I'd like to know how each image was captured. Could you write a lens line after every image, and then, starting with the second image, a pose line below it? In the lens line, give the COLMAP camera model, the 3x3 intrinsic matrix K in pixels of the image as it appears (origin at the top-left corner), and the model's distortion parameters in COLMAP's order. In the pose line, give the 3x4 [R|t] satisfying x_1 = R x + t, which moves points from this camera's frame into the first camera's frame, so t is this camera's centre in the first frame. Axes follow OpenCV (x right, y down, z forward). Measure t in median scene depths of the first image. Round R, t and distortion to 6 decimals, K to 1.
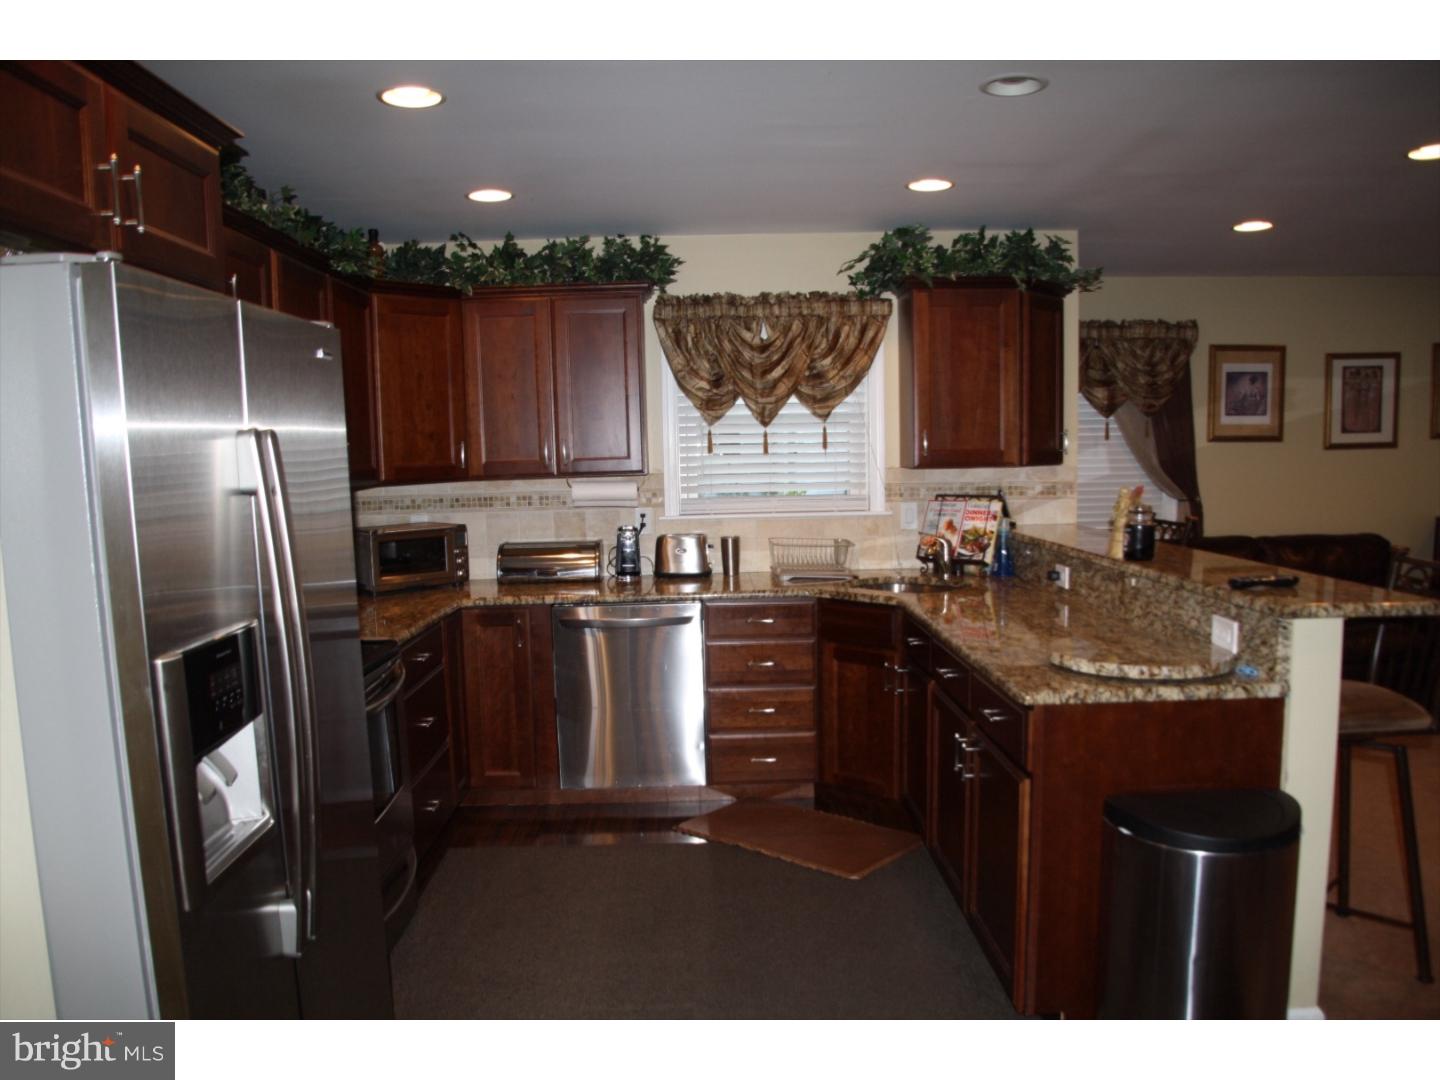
lens RADIAL K [[1080.5, 0, 721.7], [0, 1080.5, 575.9], [0, 0, 1]] dist [-0.126641, 0.073620]
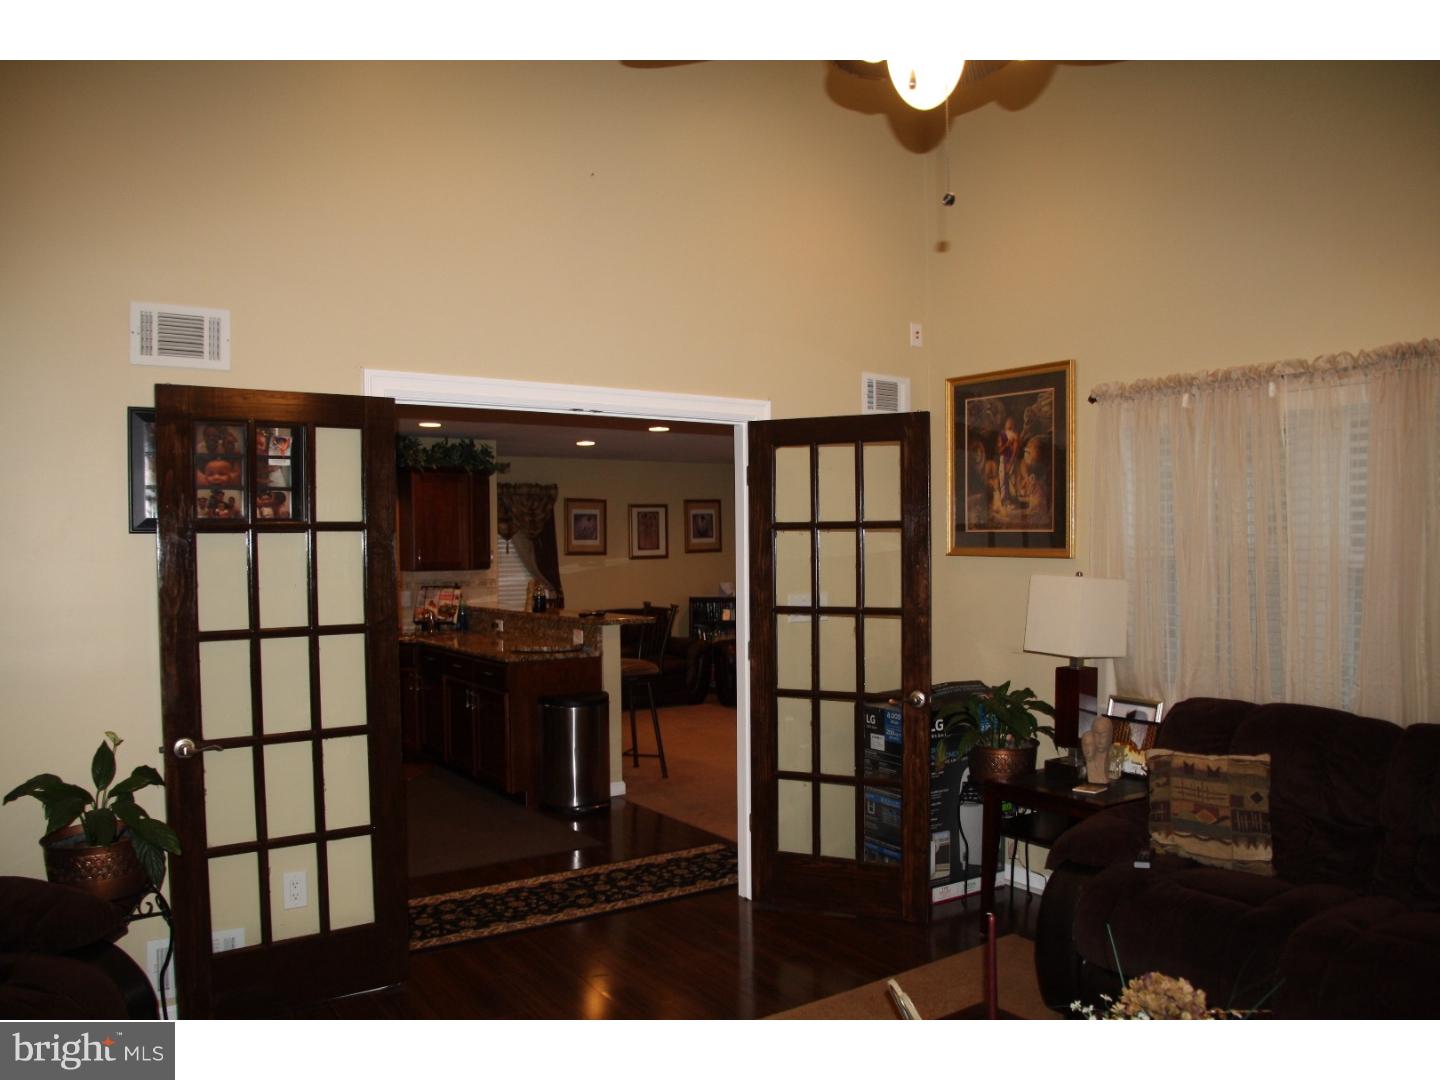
lens RADIAL K [[1080.5, 0, 708.5], [0, 1080.5, 573.8], [0, 0, 1]] dist [-0.126641, 0.073620]
pose [[0.842998, 0.000472, 0.537917, -0.356878], [0.054088, 0.994857, -0.085637, 0.081645], [-0.535191, 0.101287, 0.838637, -0.741473]]
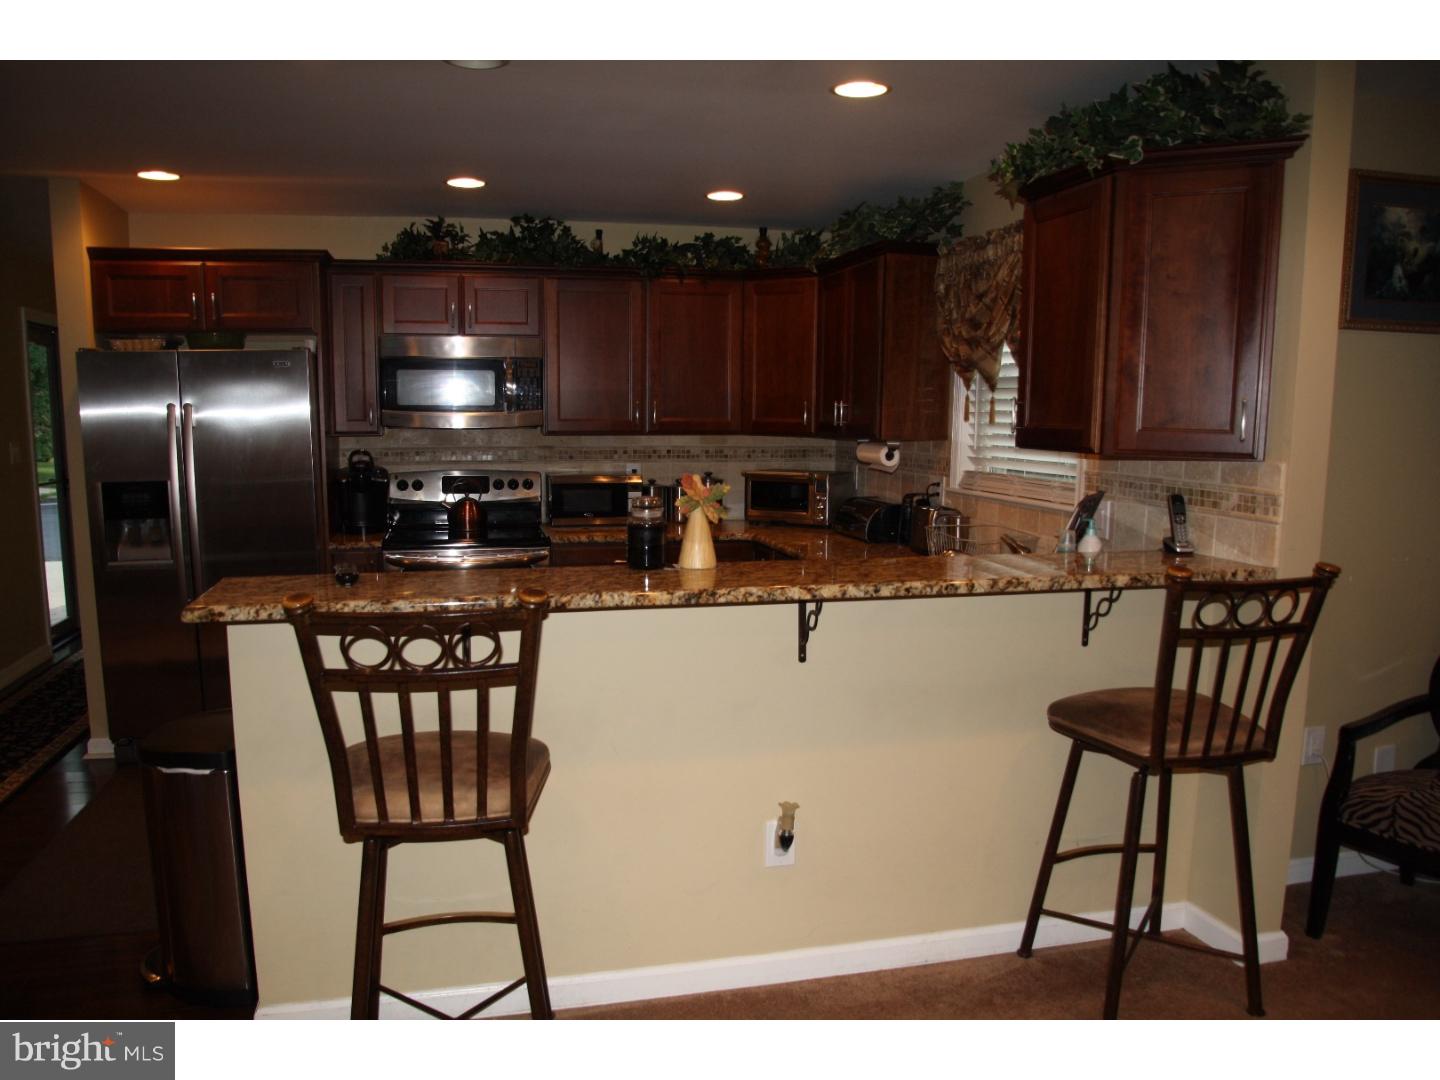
lens RADIAL K [[1080.5, 0, 709.3], [0, 1080.5, 574.3], [0, 0, 1]] dist [-0.126641, 0.073620]
pose [[0.217636, 0.168573, -0.961363, 0.829223], [-0.124495, 0.981721, 0.143959, -0.092467], [0.968058, 0.088354, 0.234644, 0.617205]]
